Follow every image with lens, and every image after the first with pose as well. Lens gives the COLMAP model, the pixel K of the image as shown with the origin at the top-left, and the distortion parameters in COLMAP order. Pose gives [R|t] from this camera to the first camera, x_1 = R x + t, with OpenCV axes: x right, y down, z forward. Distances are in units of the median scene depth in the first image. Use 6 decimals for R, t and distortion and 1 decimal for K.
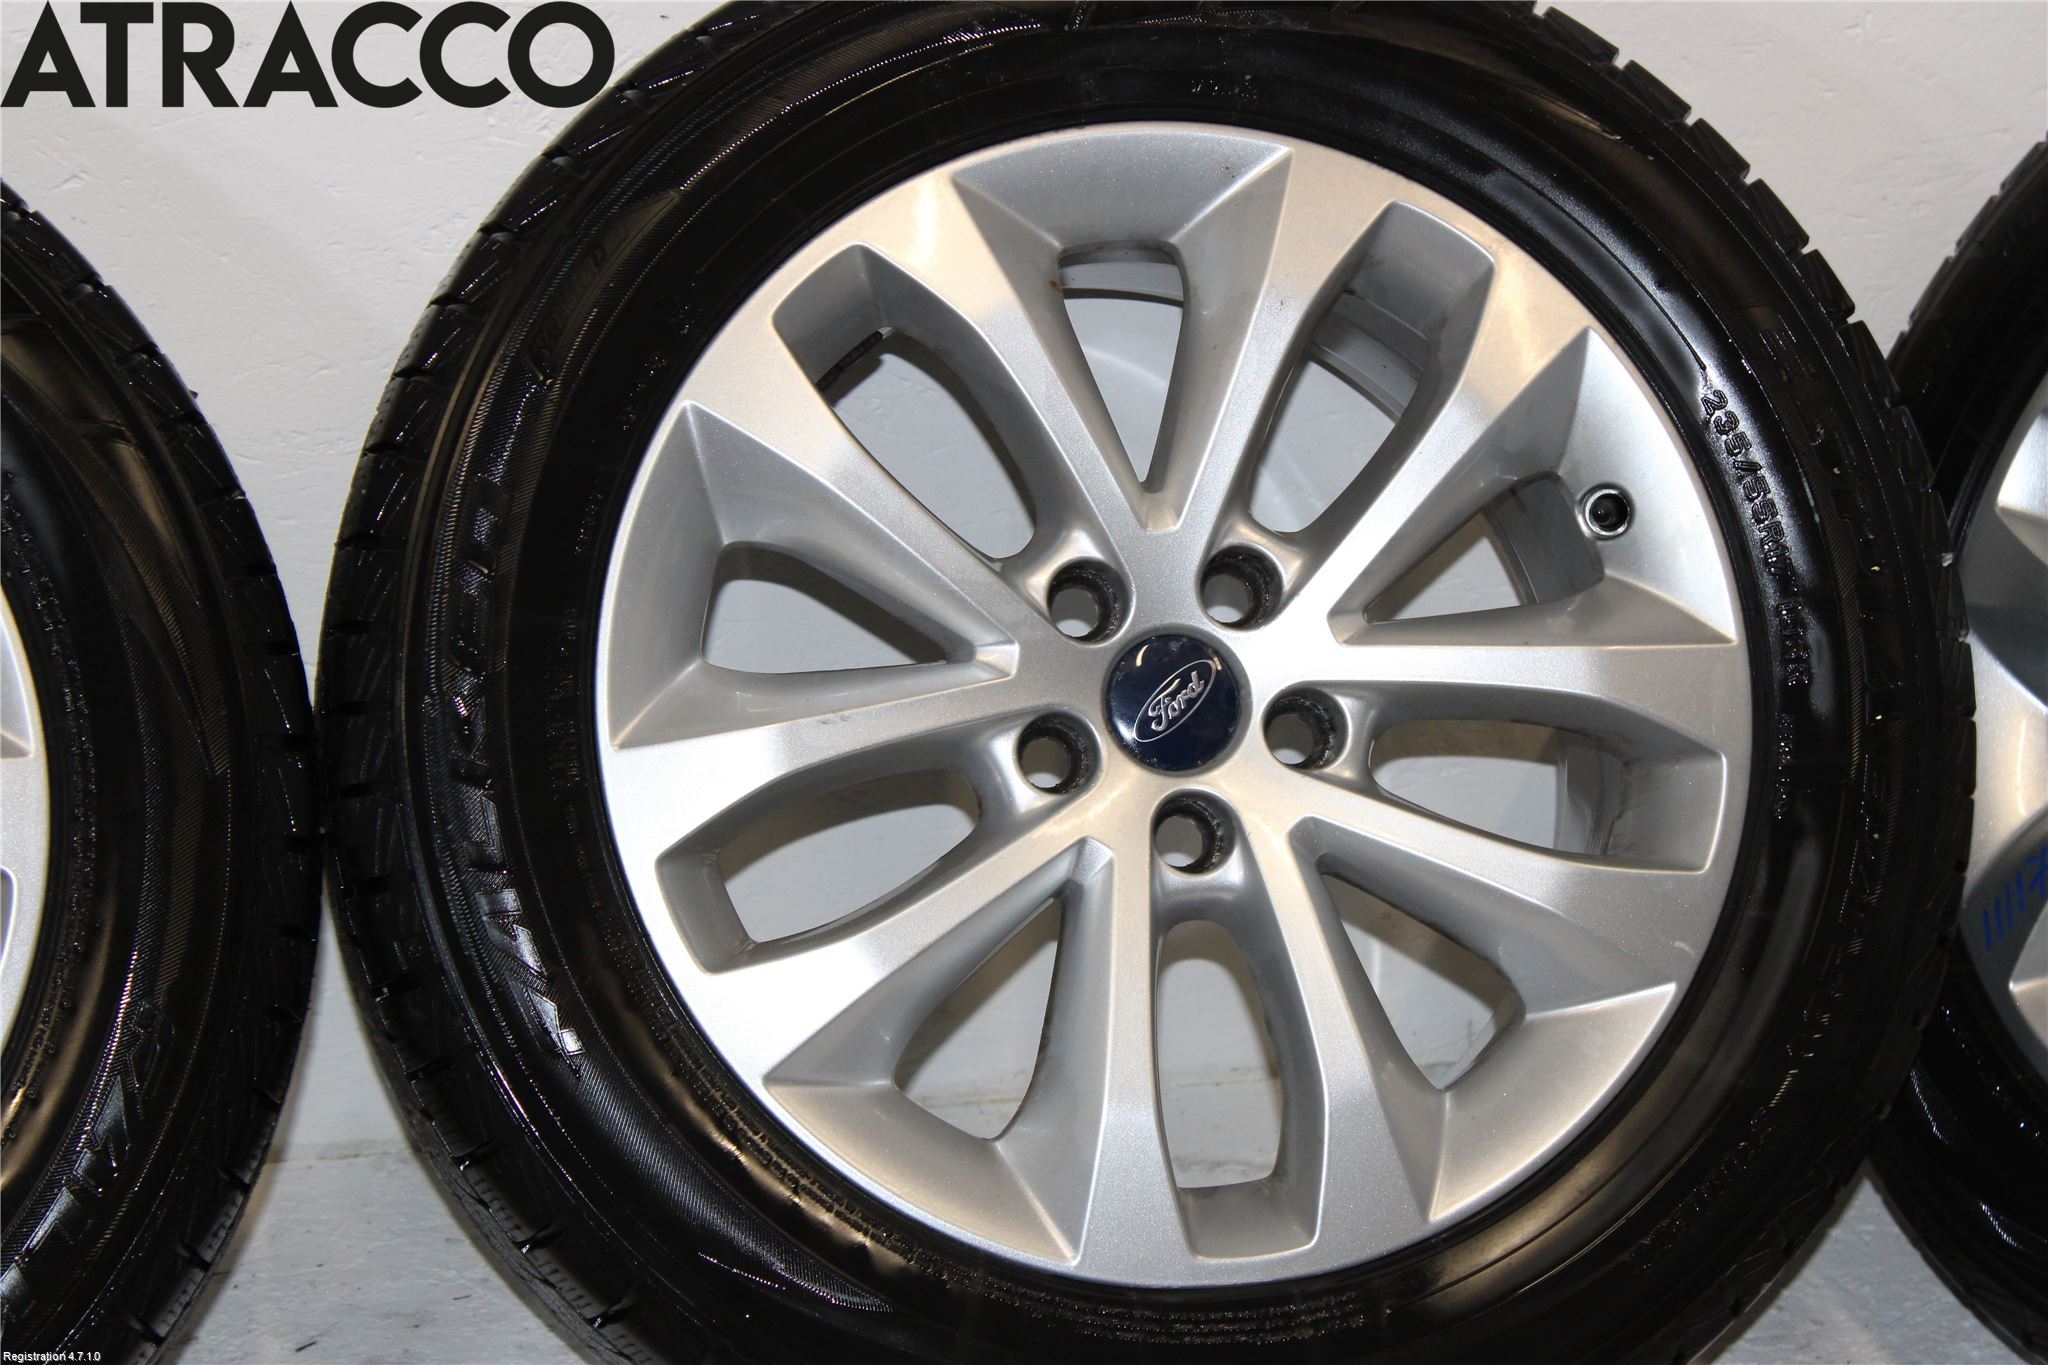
lens RADIAL K [[5102.1, 0, 1024.0], [0, 5102.1, 682.5], [0, 0, 1]] dist [0.033813, -0.669982]
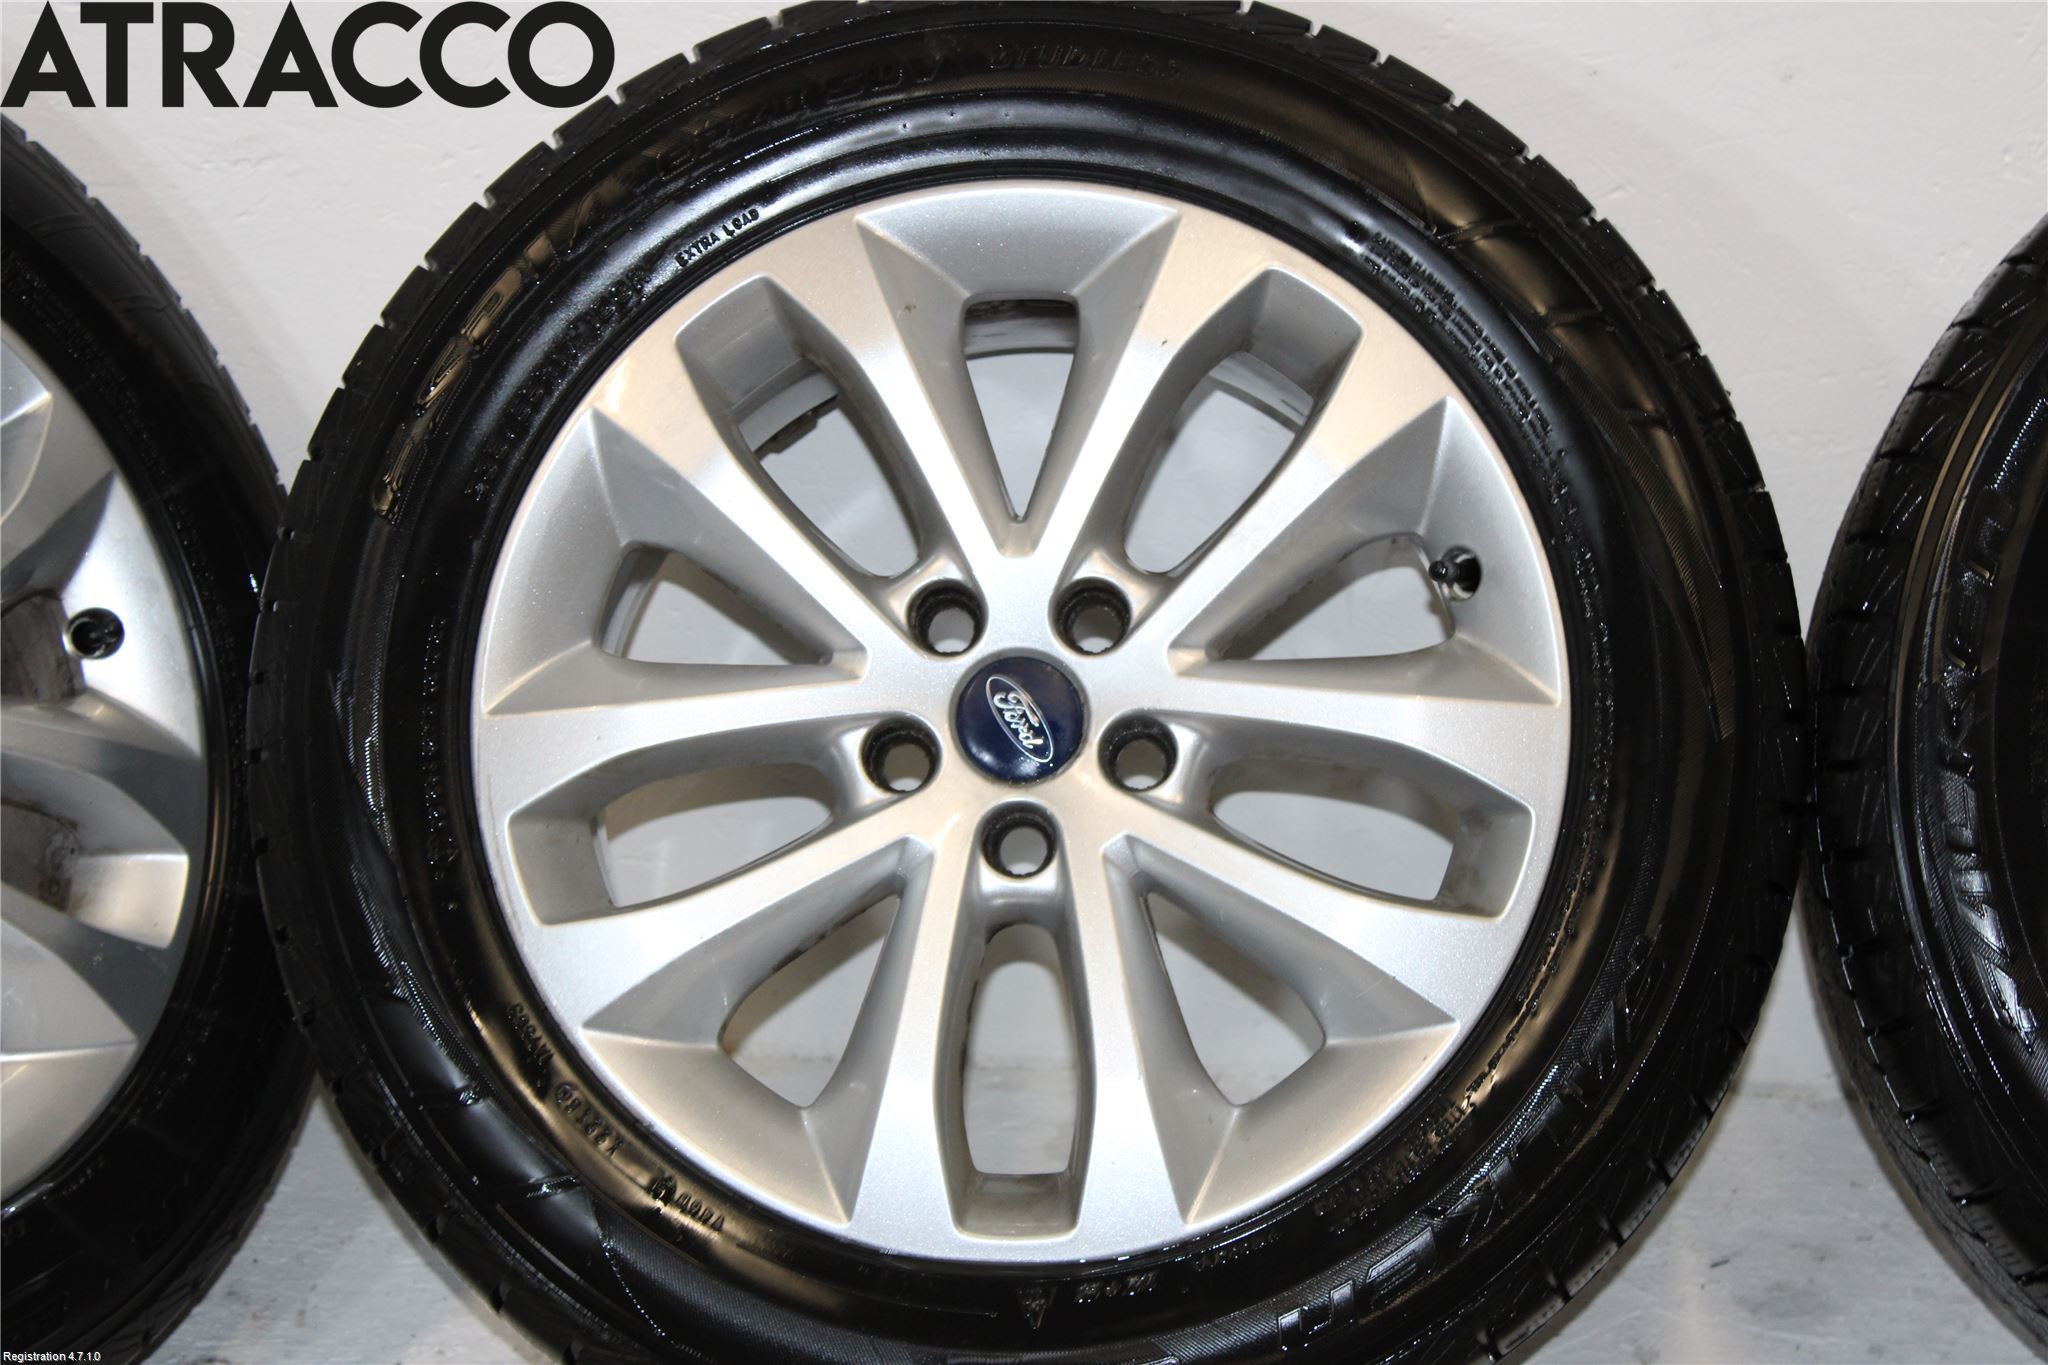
lens RADIAL K [[4633.7, 0, 1024.0], [0, 4633.7, 682.5], [0, 0, 1]] dist [0.011280, 0.210770]
pose [[0.943080, 0.094713, -0.318794, 0.337287], [-0.092793, 0.995459, 0.021240, -0.024259], [0.319358, 0.009551, 0.947586, 0.076678]]
